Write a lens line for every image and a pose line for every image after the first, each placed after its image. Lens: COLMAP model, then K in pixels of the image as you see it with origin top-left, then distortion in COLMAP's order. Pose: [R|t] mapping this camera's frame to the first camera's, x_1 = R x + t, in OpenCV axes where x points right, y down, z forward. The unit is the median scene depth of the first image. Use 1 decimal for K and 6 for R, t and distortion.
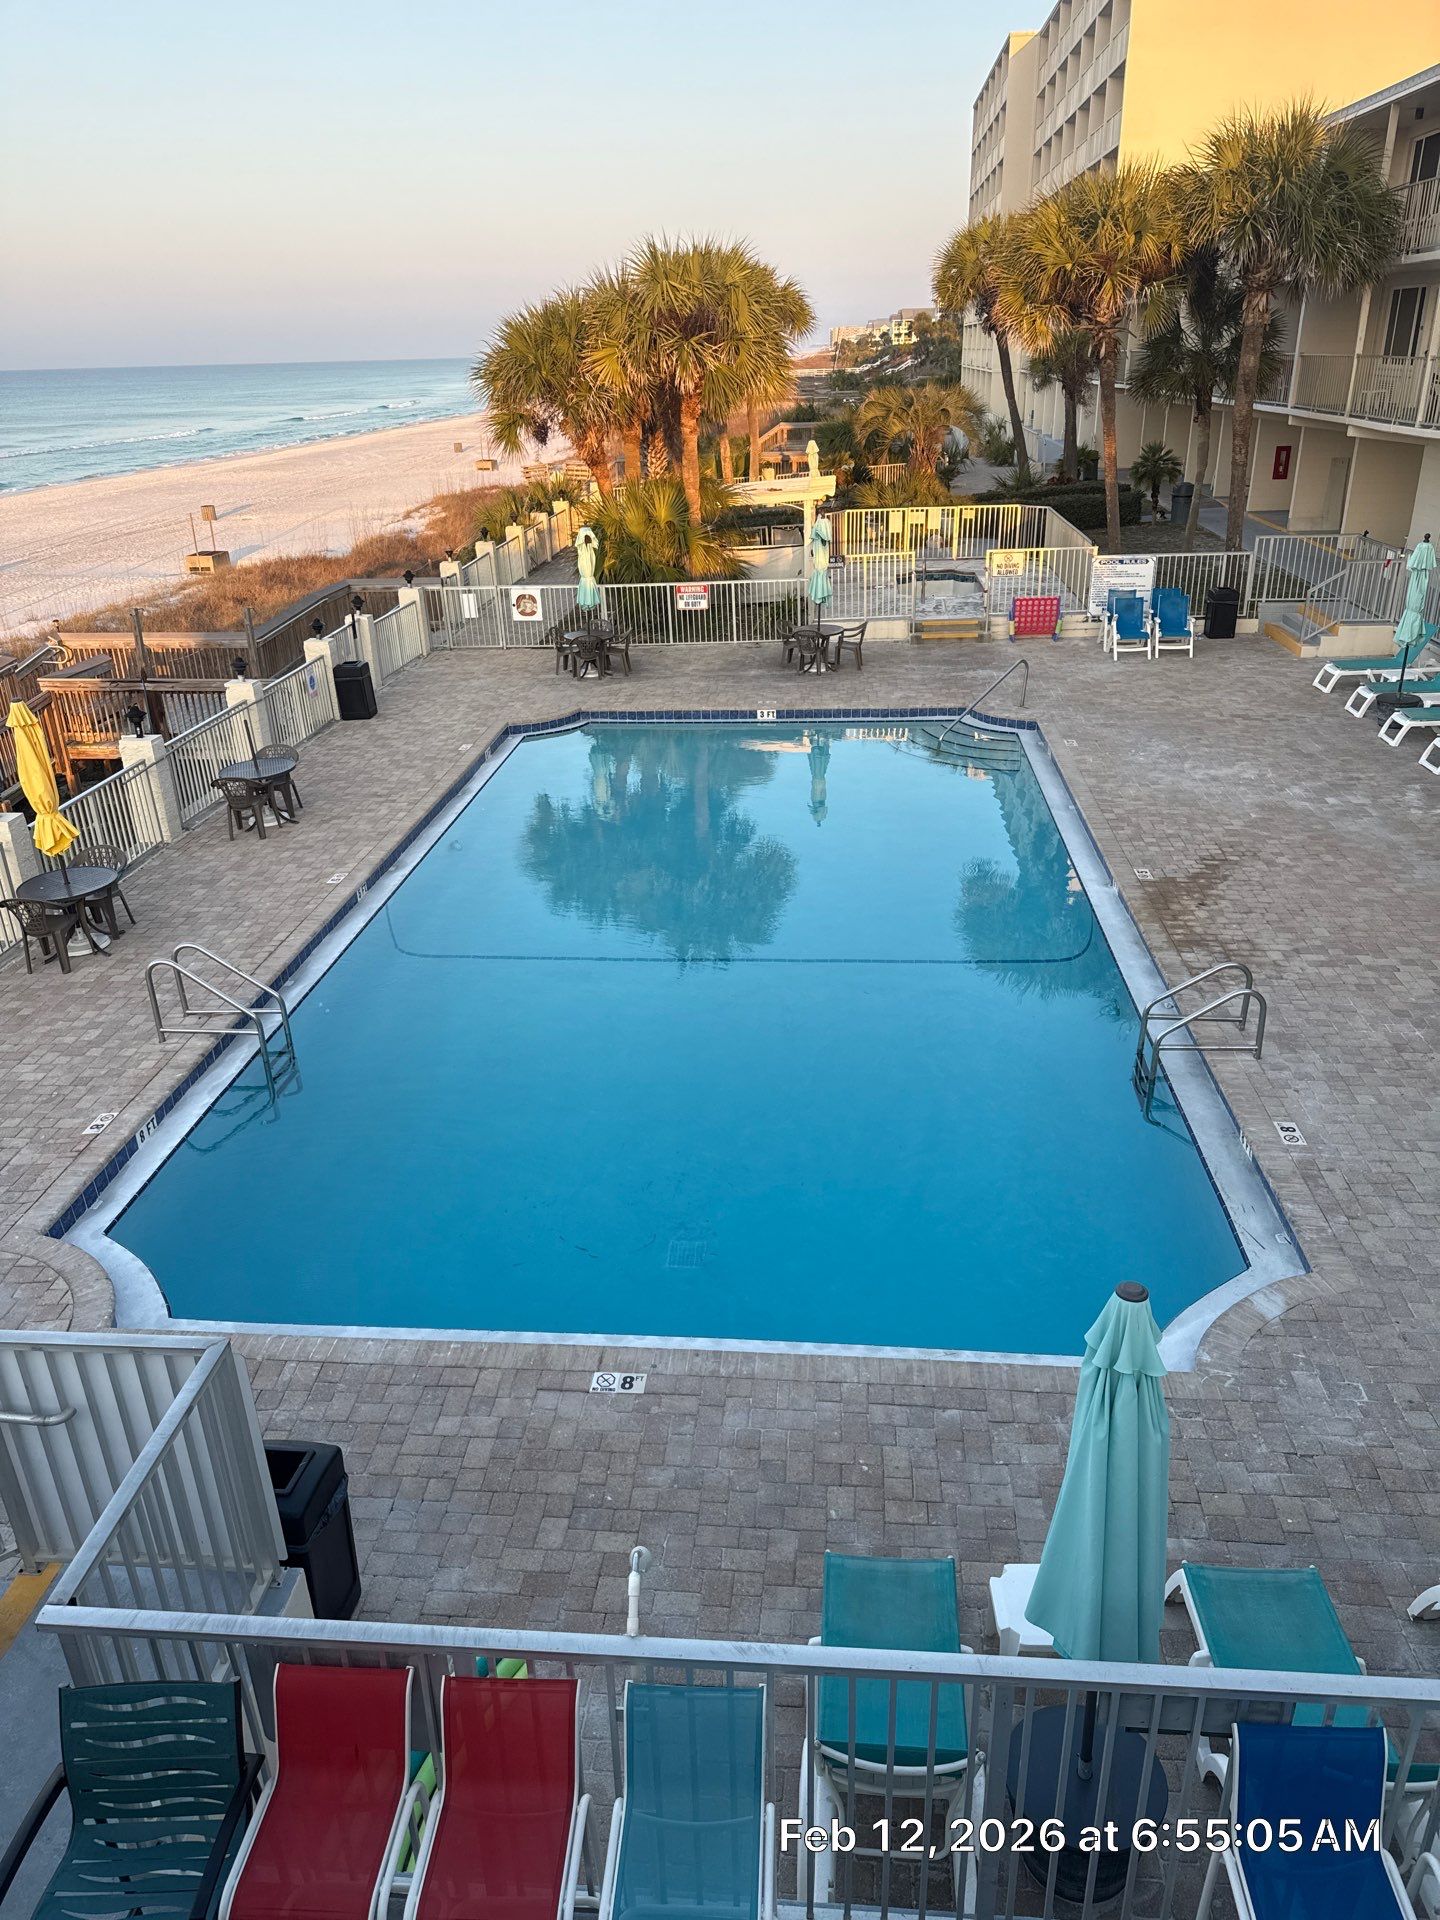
lens RADIAL K [[1340.1, 0, 720.0], [0, 1340.1, 960.0], [0, 0, 1]] dist [0.030895, -0.034600]
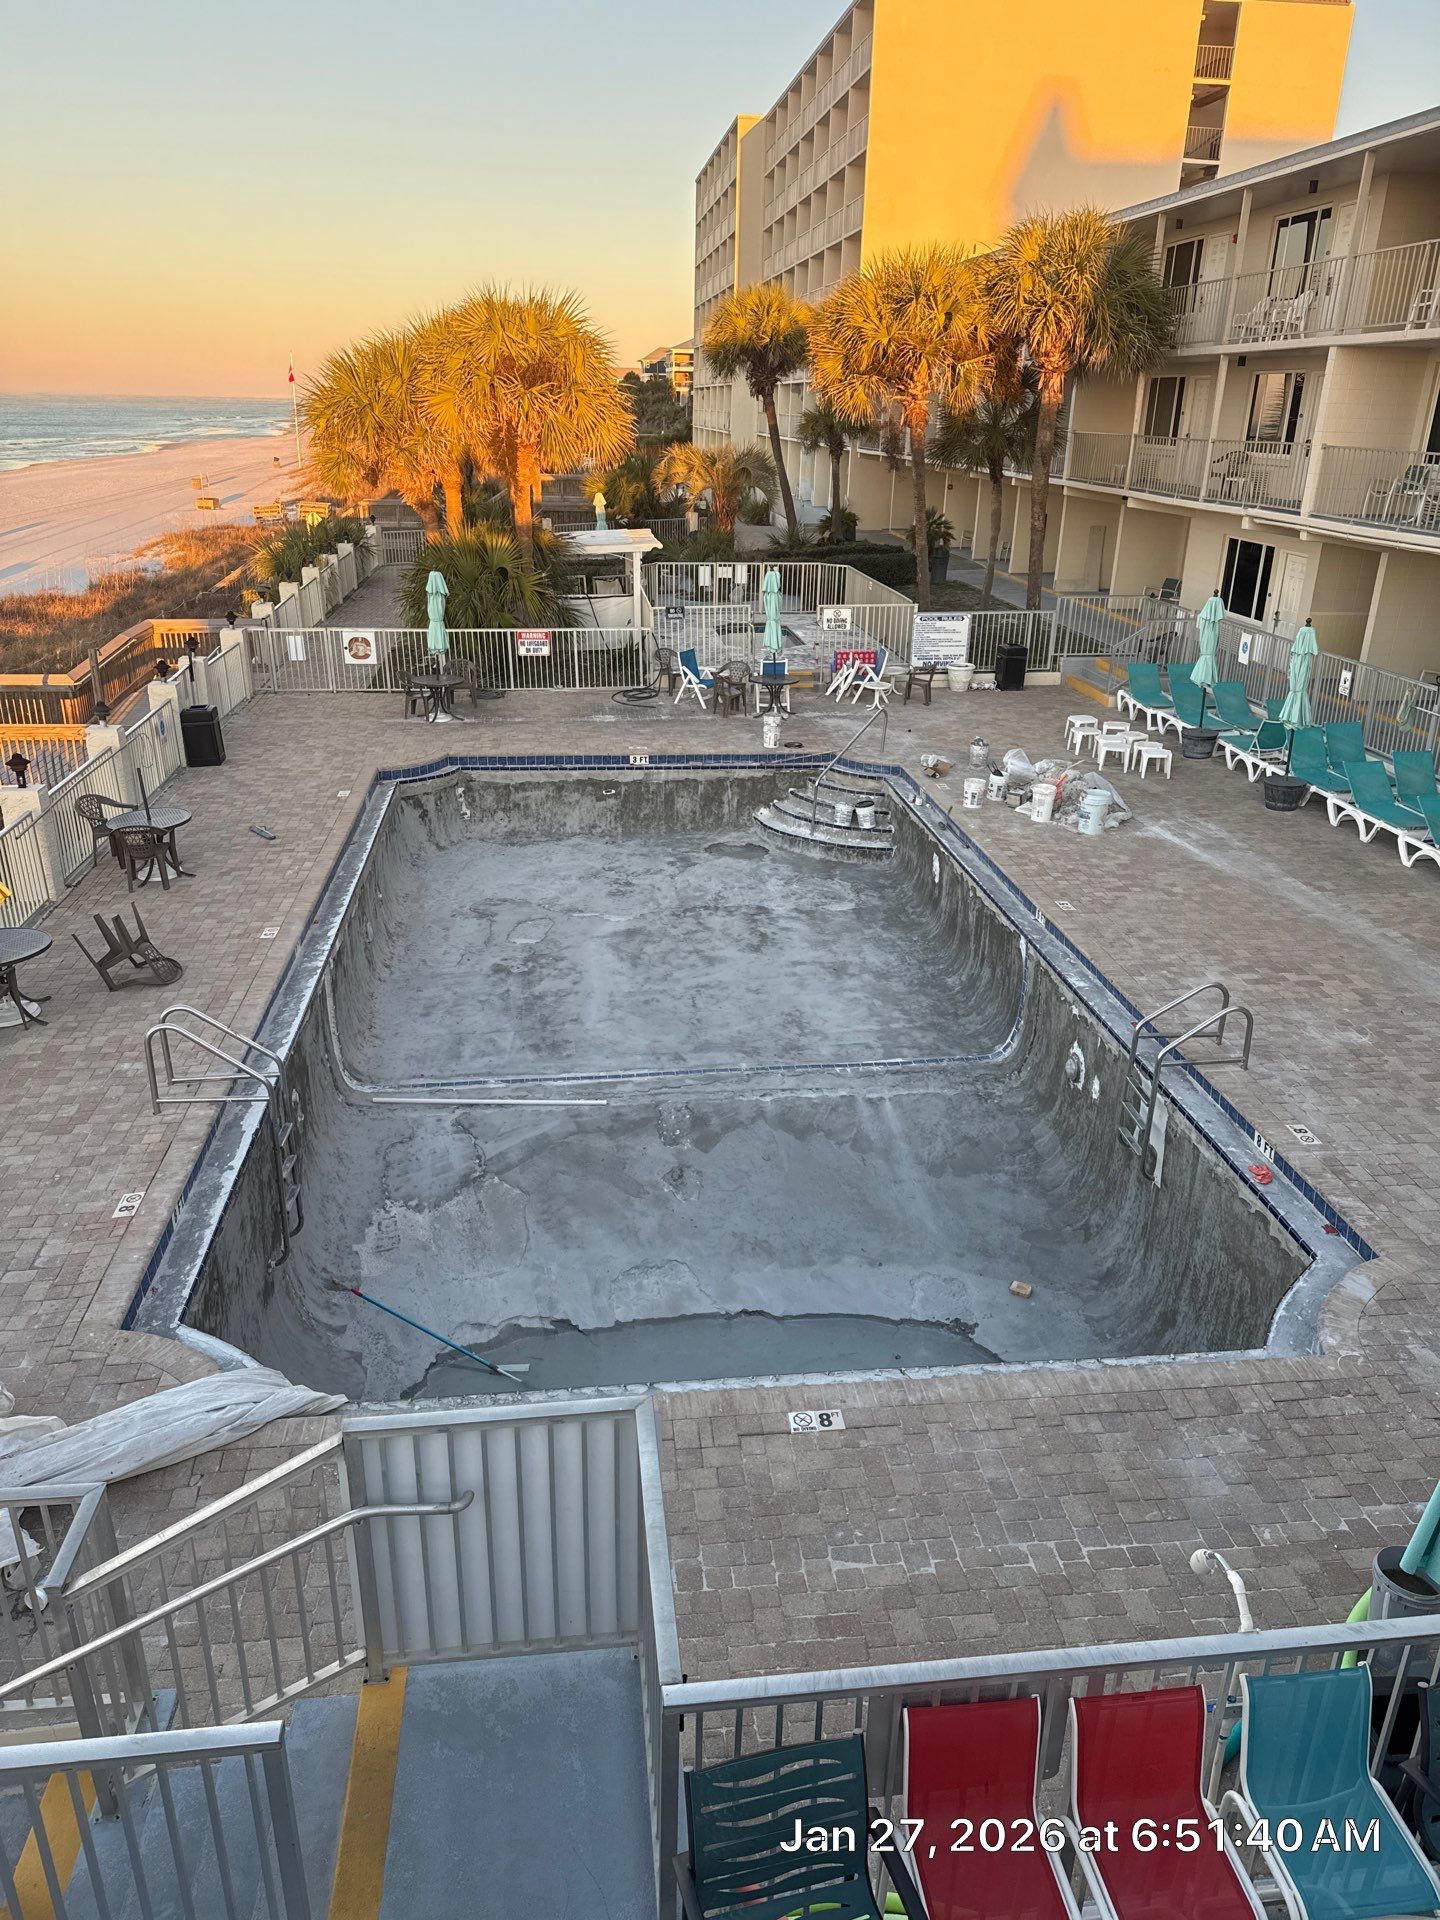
lens RADIAL K [[1343.1, 0, 720.0], [0, 1343.1, 960.0], [0, 0, 1]] dist [0.018540, -0.015871]
pose [[0.977143, -0.034374, 0.209784, -0.124842], [0.041619, 0.998676, -0.030219, -0.000012], [-0.208468, 0.038259, 0.977281, 0.009273]]
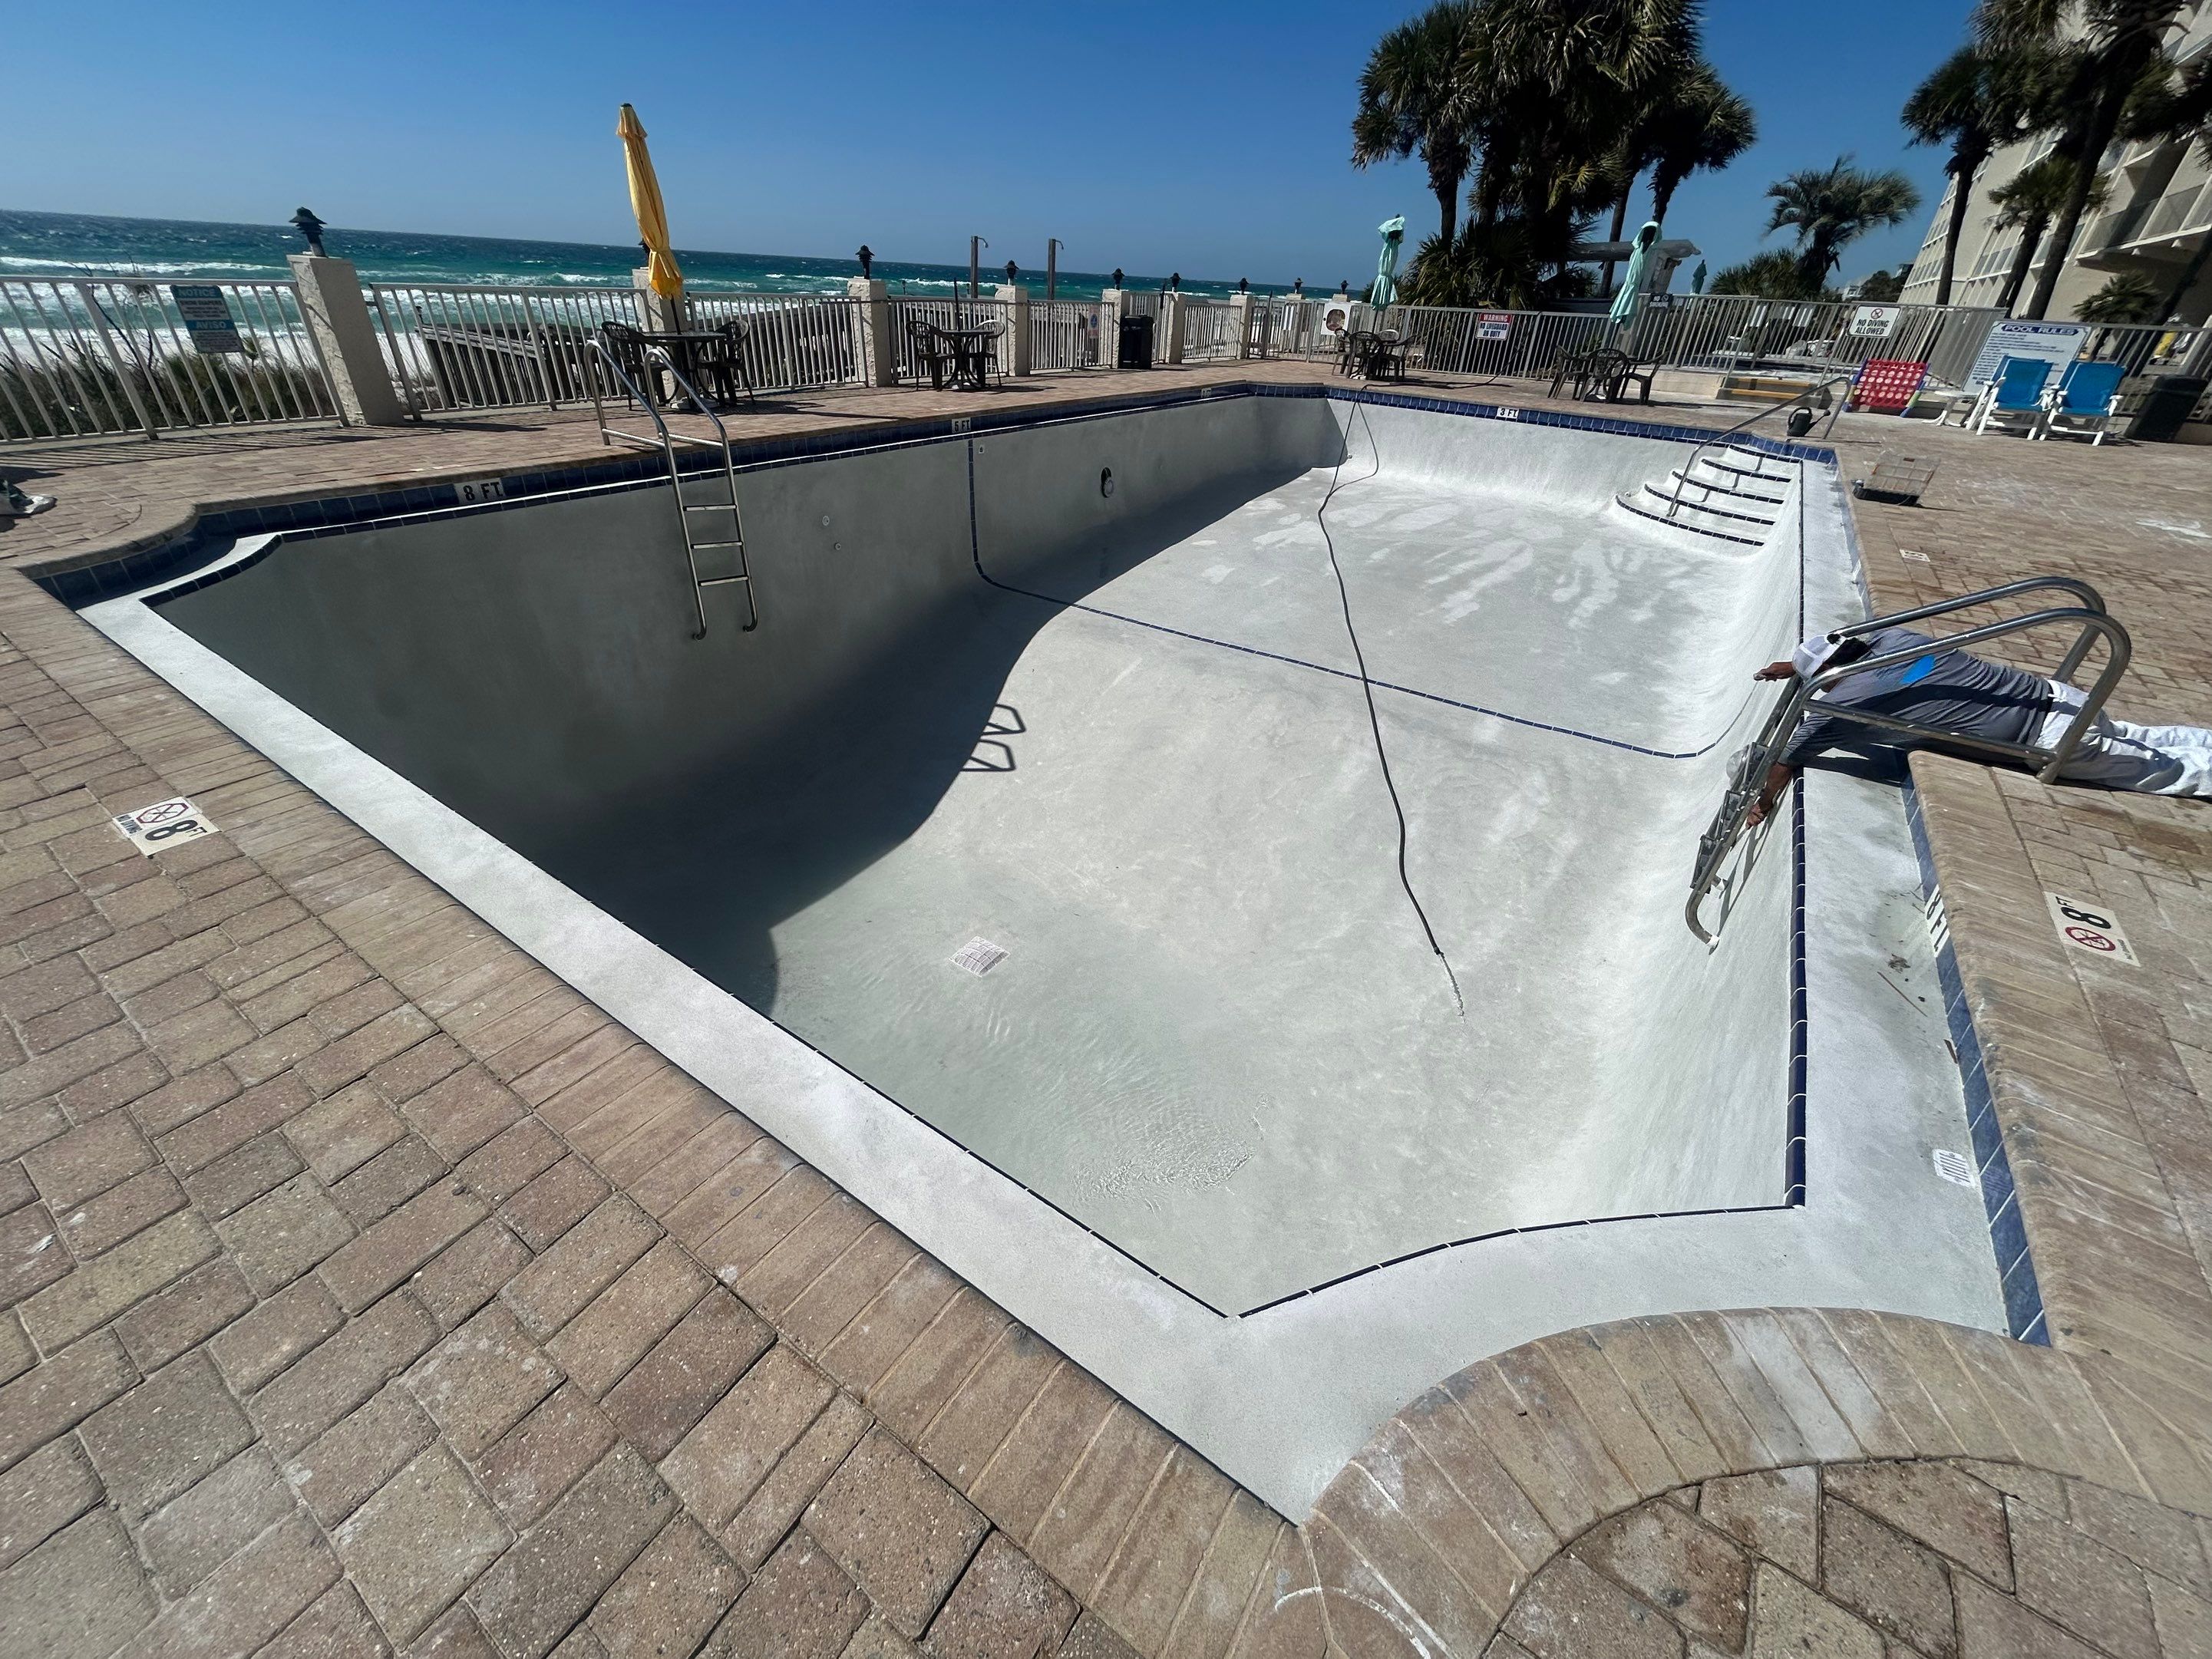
lens RADIAL K [[888.8, 0, 1106.0], [0, 888.8, 829.5], [0, 0, 1]] dist [0.004527, 0.000254]
pose [[0.873119, 0.315671, -0.371504, 0.124301], [-0.265283, 0.946992, 0.181195, 0.060877], [0.409009, -0.059651, 0.910579, 0.307498]]
